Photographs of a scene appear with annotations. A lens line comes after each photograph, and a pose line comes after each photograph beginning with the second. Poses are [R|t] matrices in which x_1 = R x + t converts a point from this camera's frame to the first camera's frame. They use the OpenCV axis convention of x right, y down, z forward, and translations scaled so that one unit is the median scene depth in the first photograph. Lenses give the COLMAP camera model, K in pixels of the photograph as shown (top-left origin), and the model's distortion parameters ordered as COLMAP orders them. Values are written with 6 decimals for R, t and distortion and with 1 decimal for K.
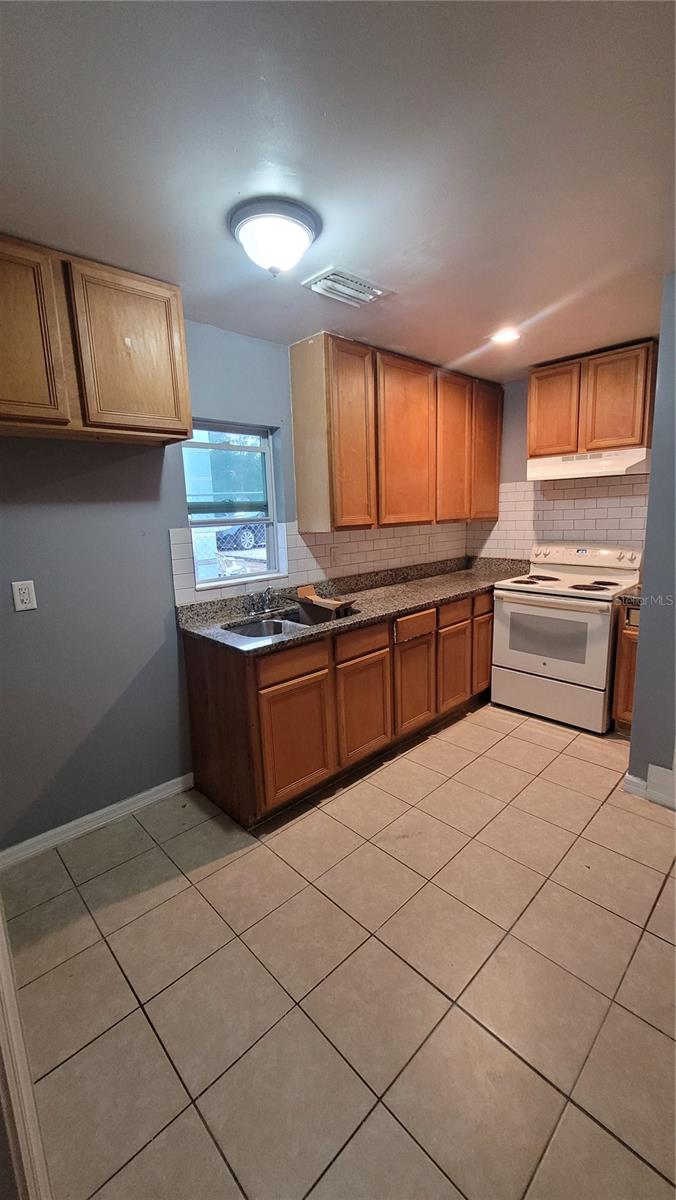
lens RADIAL K [[473.2, 0, 345.9], [0, 473.2, 589.0], [0, 0, 1]] dist [-0.000826, -0.000586]
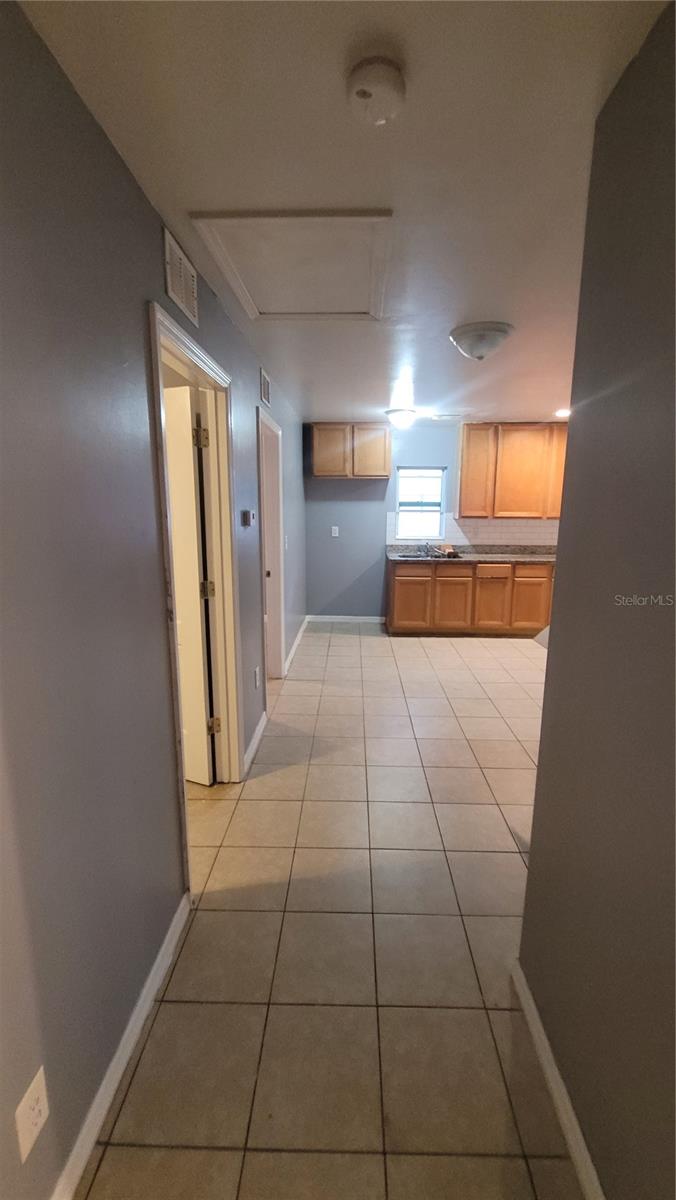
lens RADIAL K [[473.2, 0, 347.4], [0, 473.2, 593.9], [0, 0, 1]] dist [-0.000826, -0.000586]
pose [[0.708325, 0.169803, -0.685159, 1.002290], [-0.147806, 0.984797, 0.091259, 0.077857], [0.690239, 0.036630, 0.722654, -0.732770]]
